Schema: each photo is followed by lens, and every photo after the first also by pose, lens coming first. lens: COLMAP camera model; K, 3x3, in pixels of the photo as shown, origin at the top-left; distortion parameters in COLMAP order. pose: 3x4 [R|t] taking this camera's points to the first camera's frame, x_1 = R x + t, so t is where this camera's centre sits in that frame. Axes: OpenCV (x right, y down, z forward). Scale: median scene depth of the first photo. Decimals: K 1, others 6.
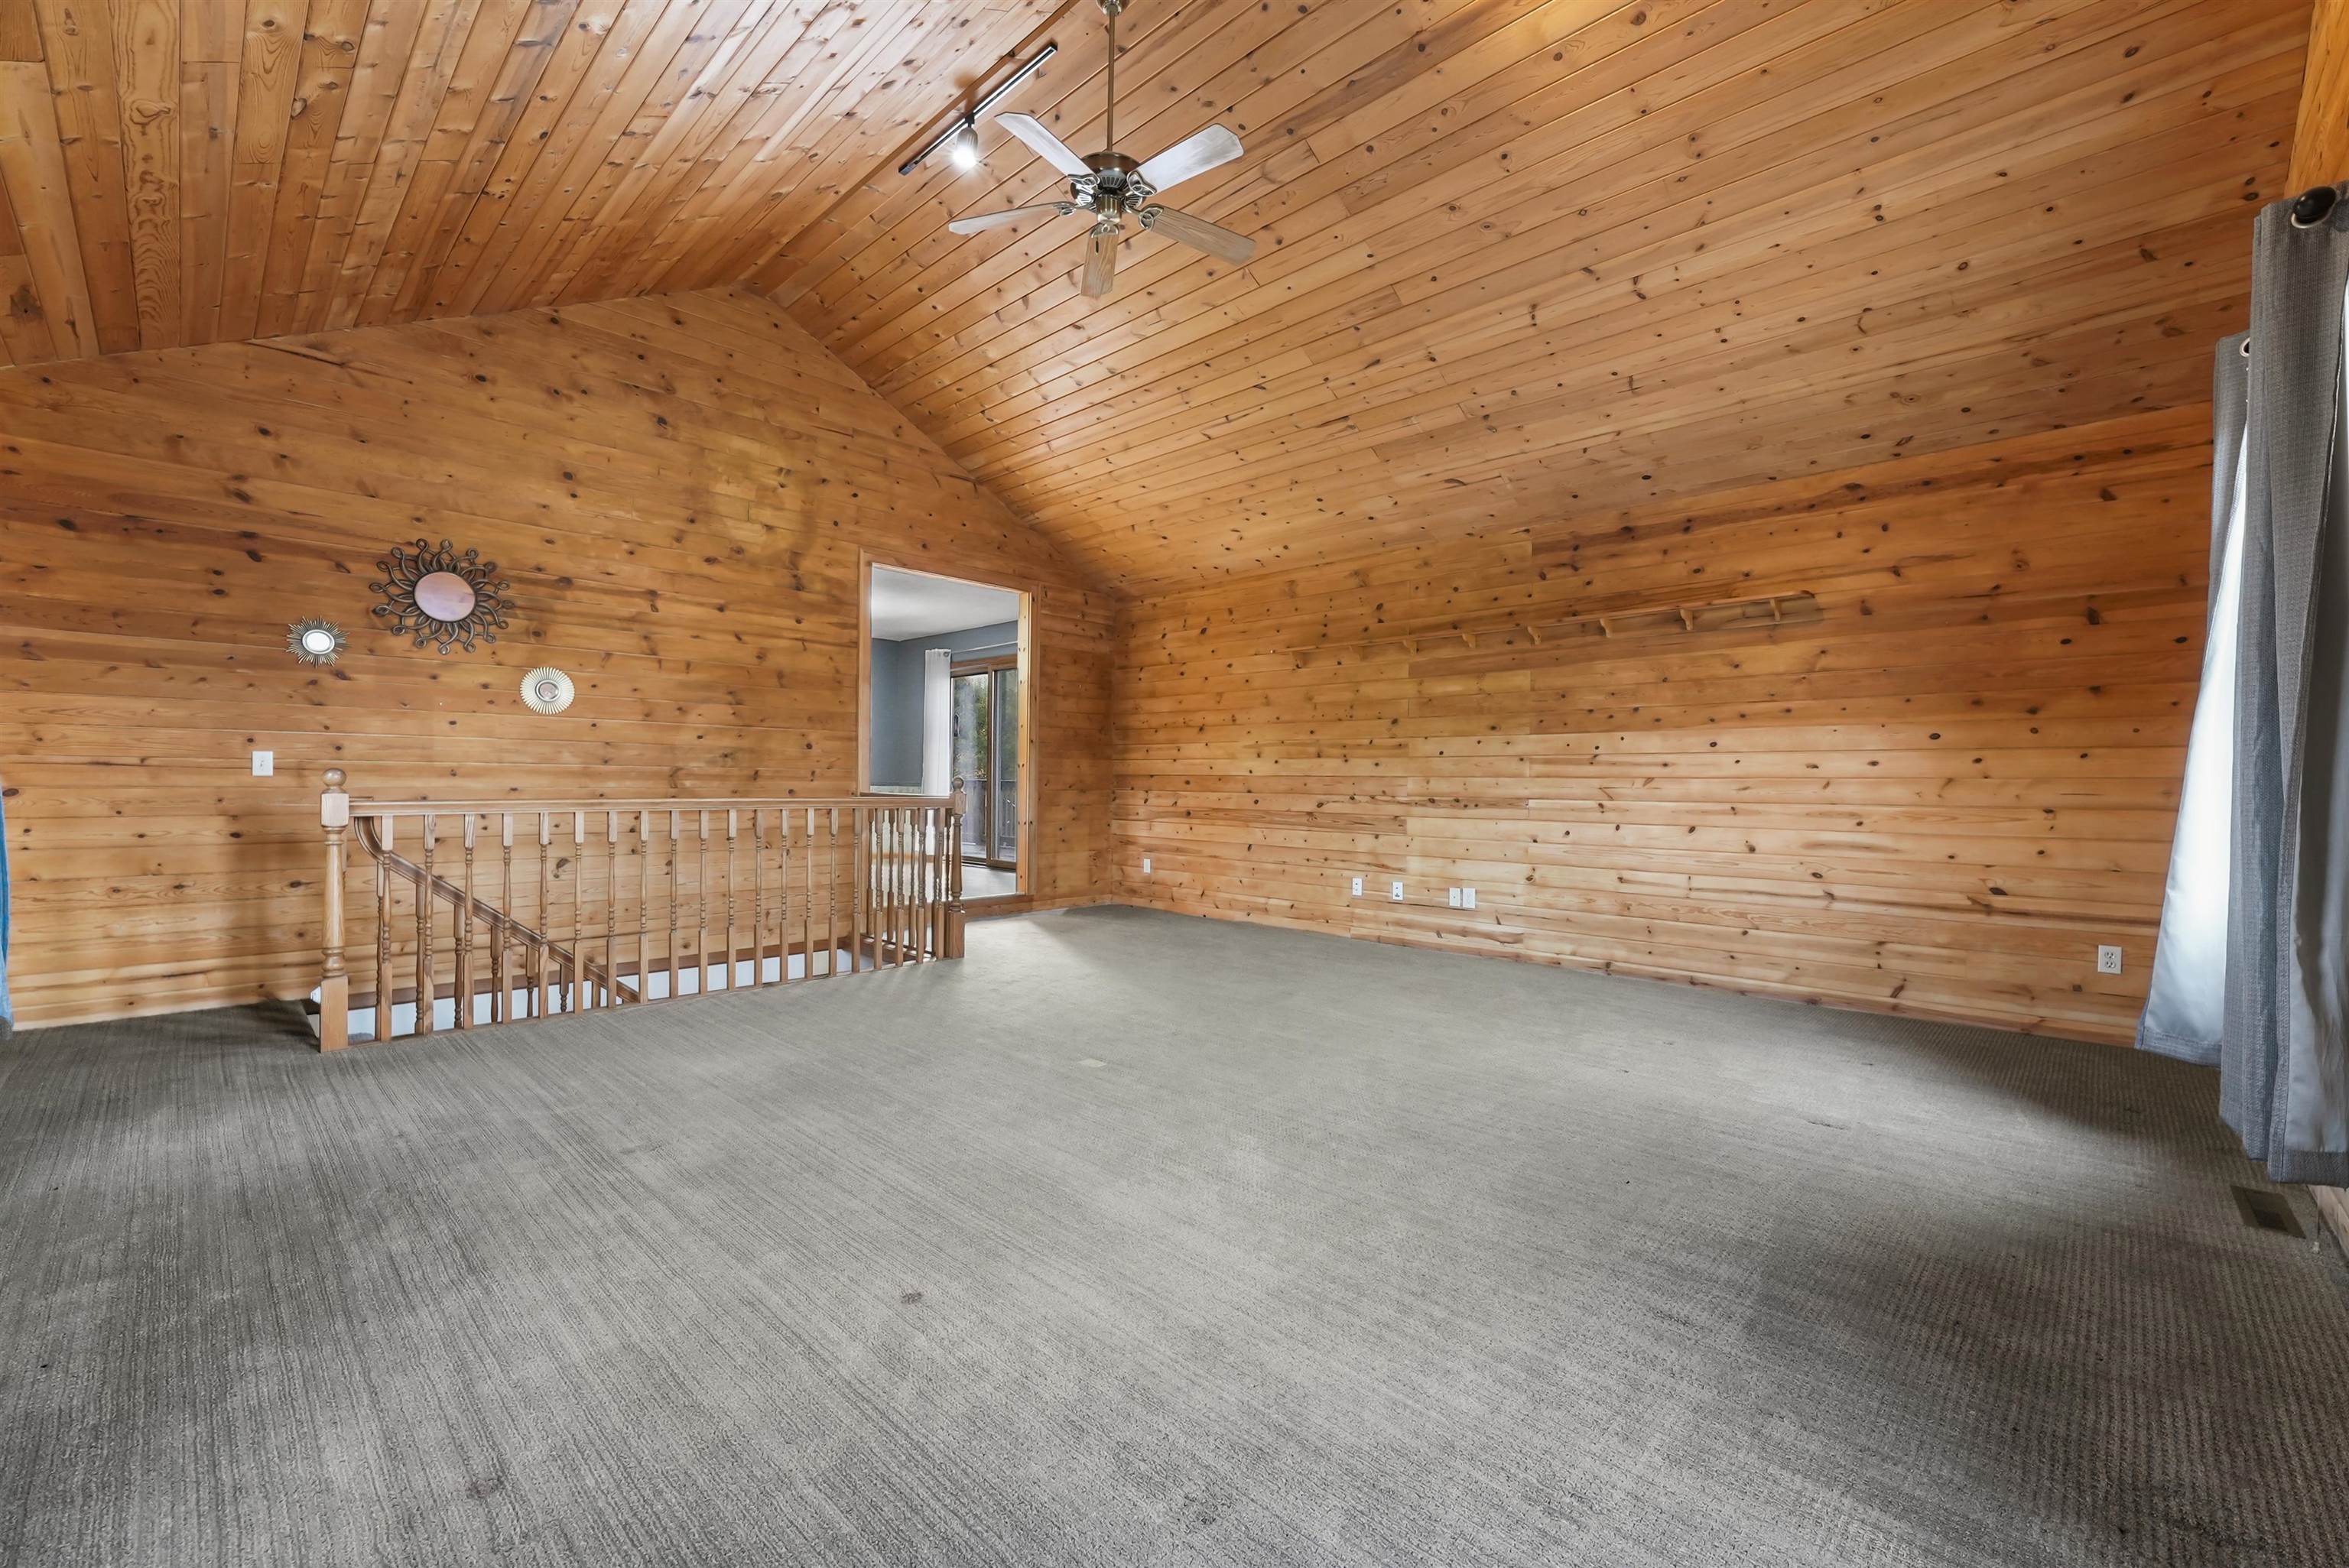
lens RADIAL K [[946.7, 0, 1171.3], [0, 946.7, 785.9], [0, 0, 1]] dist [0.000606, 0.000095]
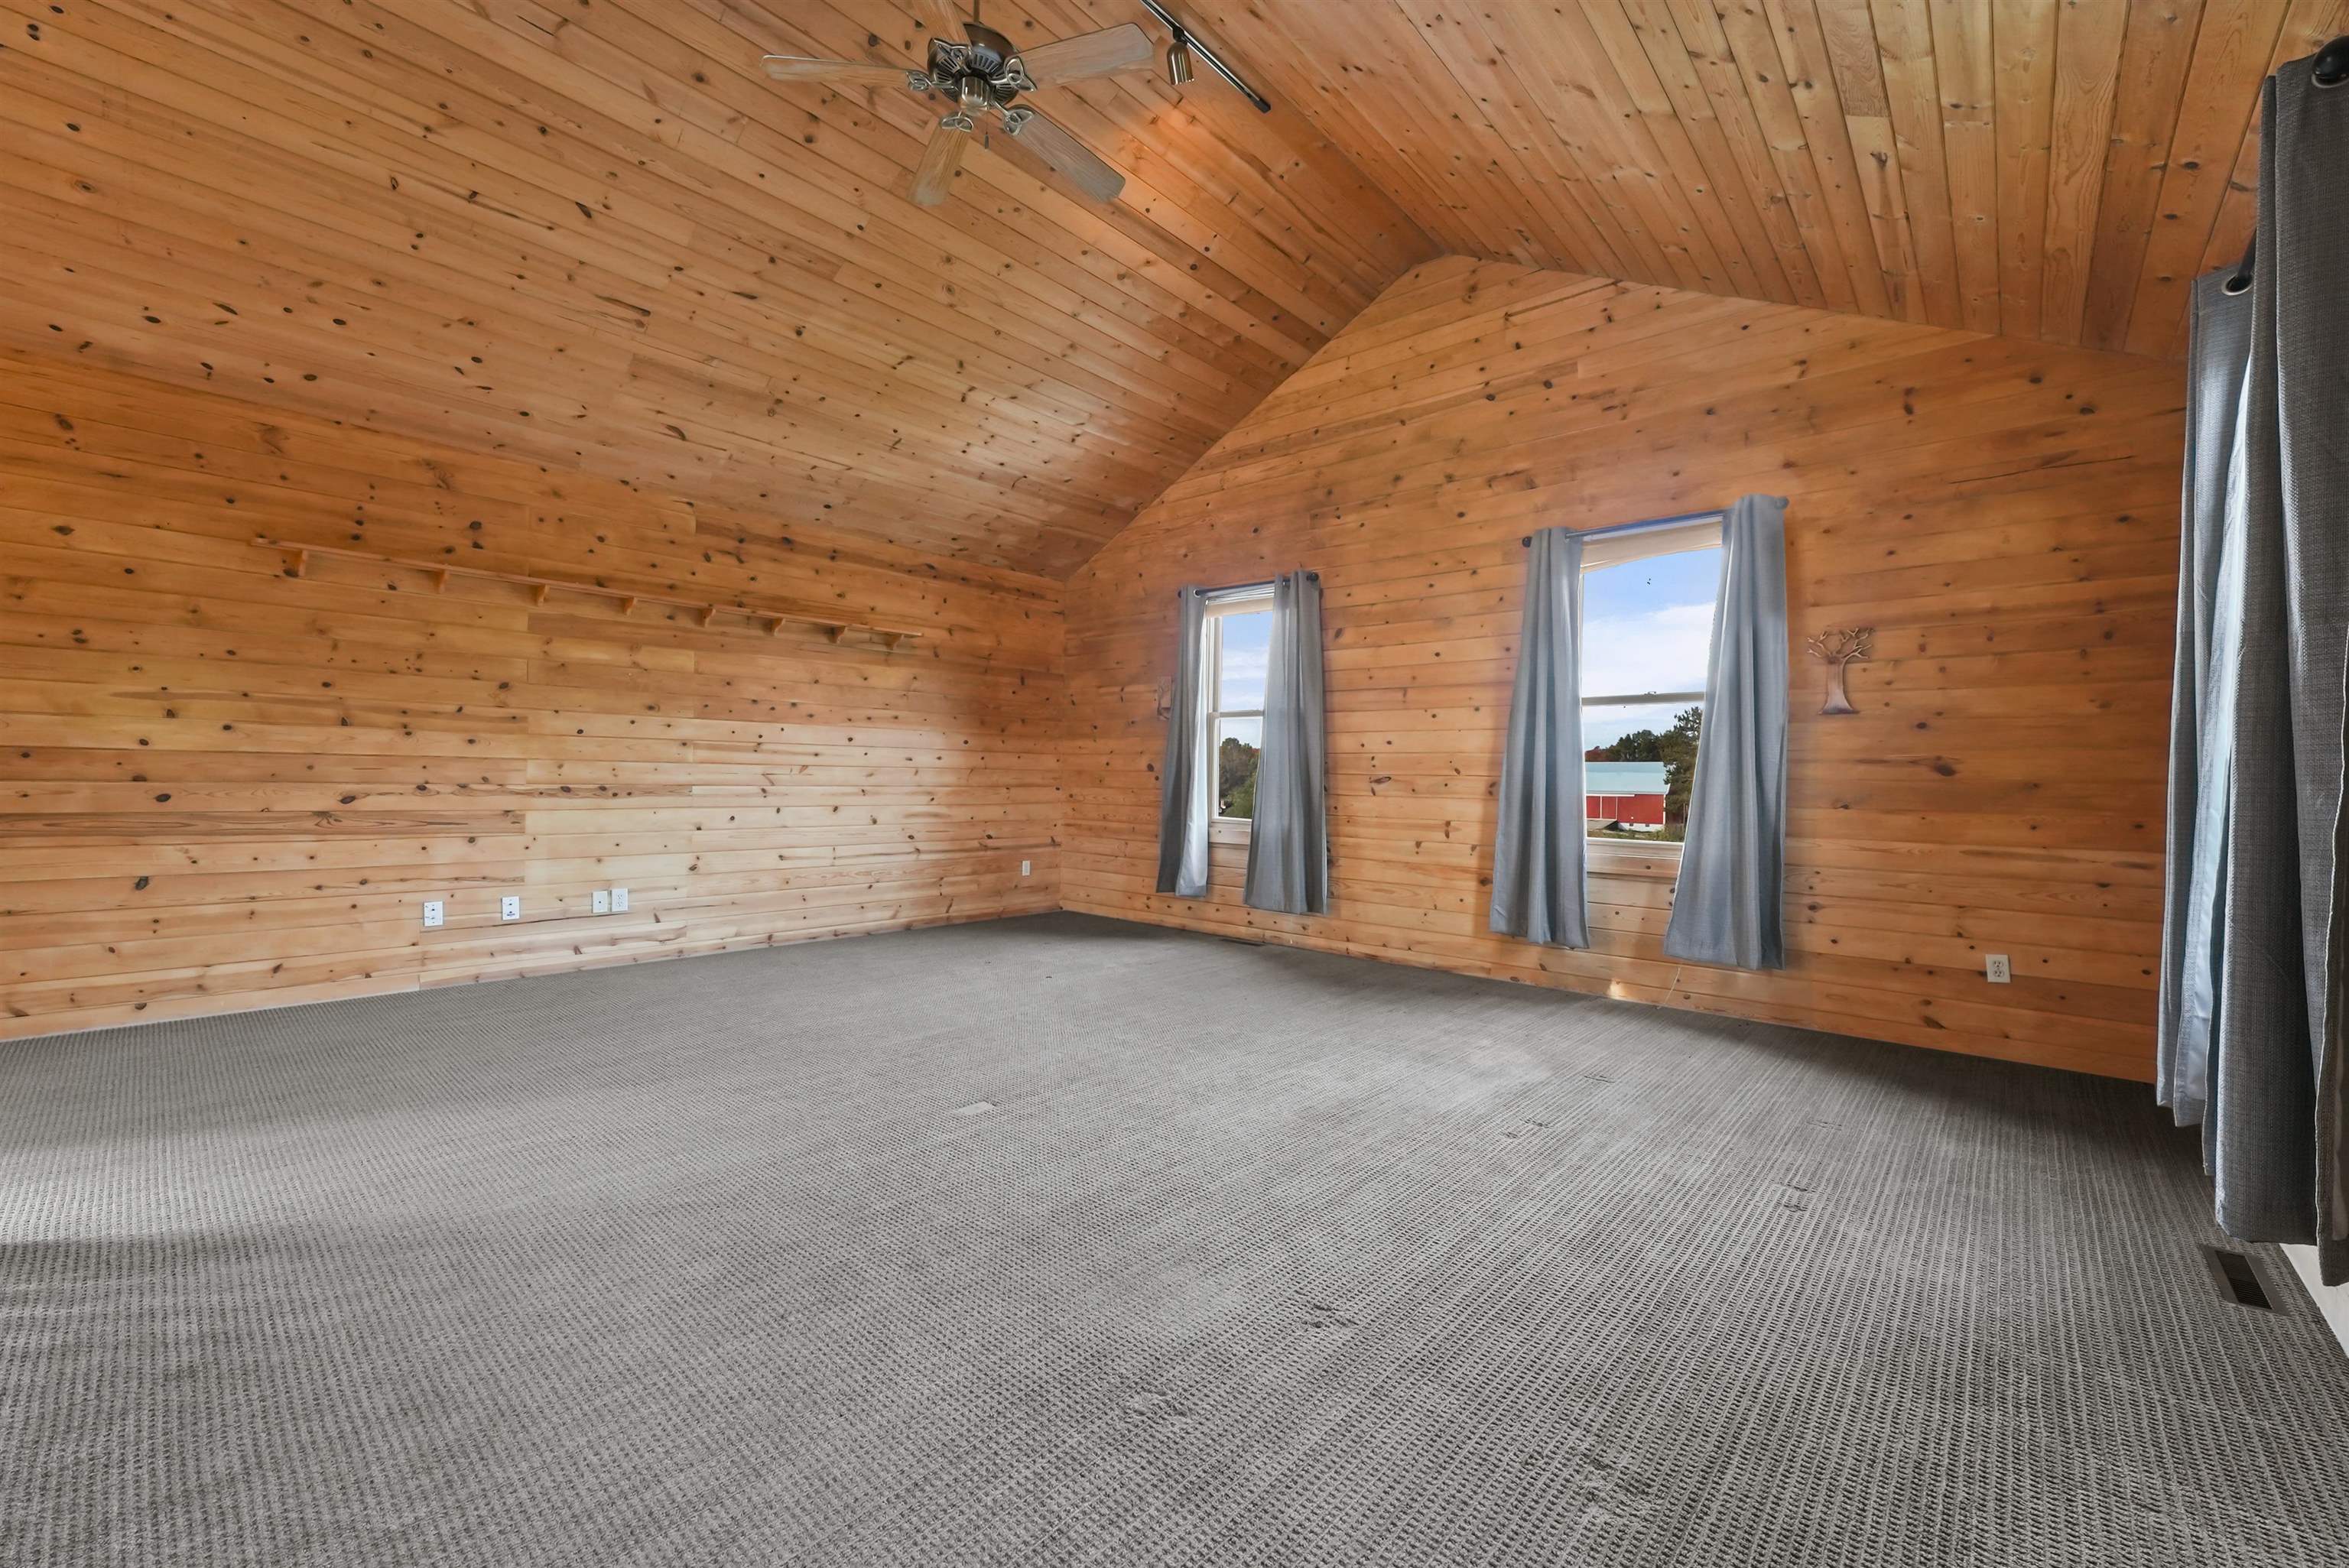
lens RADIAL K [[946.7, 0, 1171.3], [0, 946.7, 785.9], [0, 0, 1]] dist [0.000606, 0.000095]
pose [[-0.034008, -0.020299, 0.999215, -0.605753], [-0.014302, 0.999701, 0.019822, -0.011946], [-0.999319, -0.013617, -0.034288, 0.552795]]
